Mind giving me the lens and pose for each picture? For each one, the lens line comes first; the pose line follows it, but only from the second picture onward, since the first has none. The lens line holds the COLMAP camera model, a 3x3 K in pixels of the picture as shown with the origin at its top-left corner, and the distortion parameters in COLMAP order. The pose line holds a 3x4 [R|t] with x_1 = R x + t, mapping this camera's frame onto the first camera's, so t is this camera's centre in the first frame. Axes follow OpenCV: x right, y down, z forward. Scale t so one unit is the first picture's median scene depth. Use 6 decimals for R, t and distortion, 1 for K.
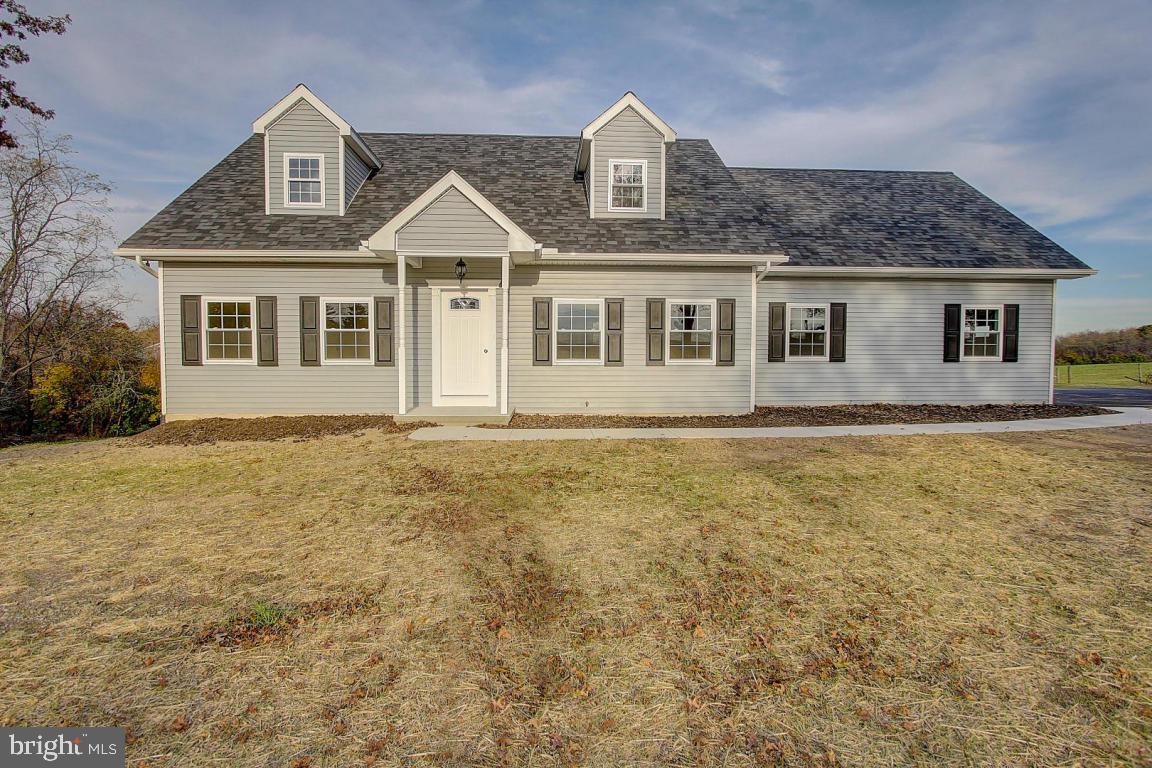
lens RADIAL K [[530.7, 0, 572.7], [0, 530.7, 383.5], [0, 0, 1]] dist [-0.008175, 0.001539]
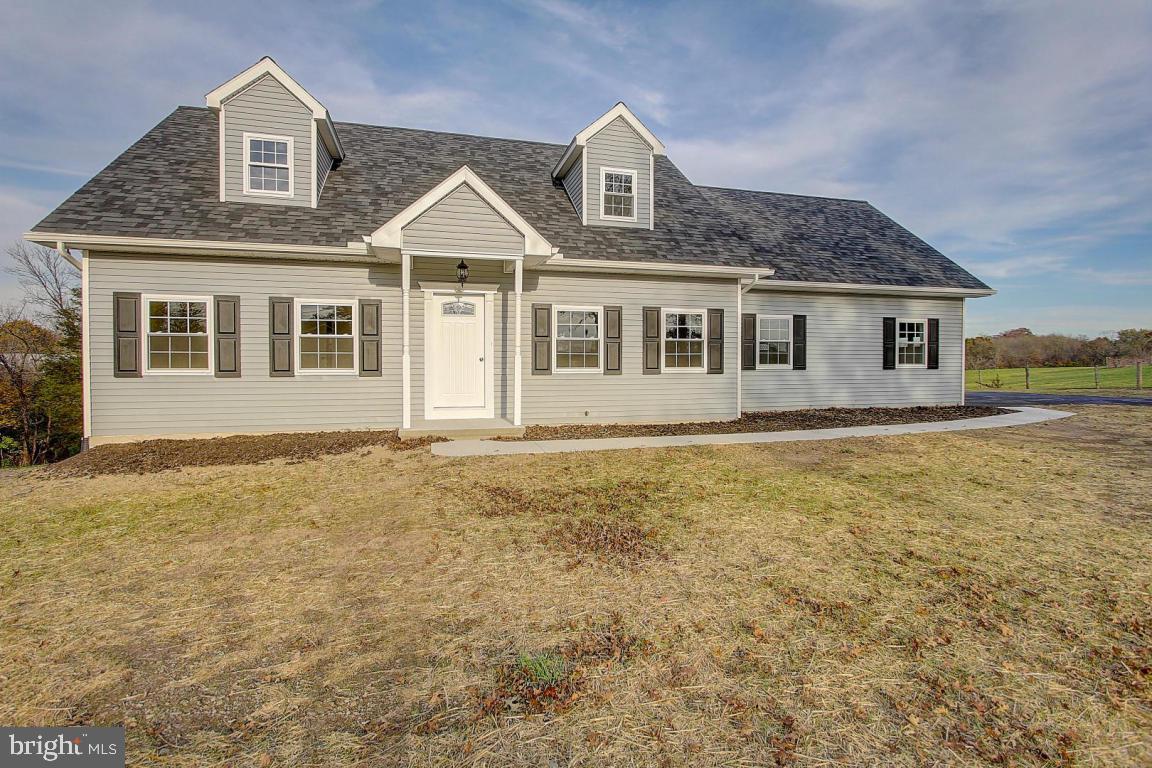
lens RADIAL K [[530.7, 0, 576.5], [0, 530.7, 379.3], [0, 0, 1]] dist [-0.008175, 0.001539]
pose [[0.979141, -0.008865, 0.202989, -0.189268], [0.015479, 0.999399, -0.031022, 0.005577], [-0.202592, 0.033517, 0.978689, 0.050120]]
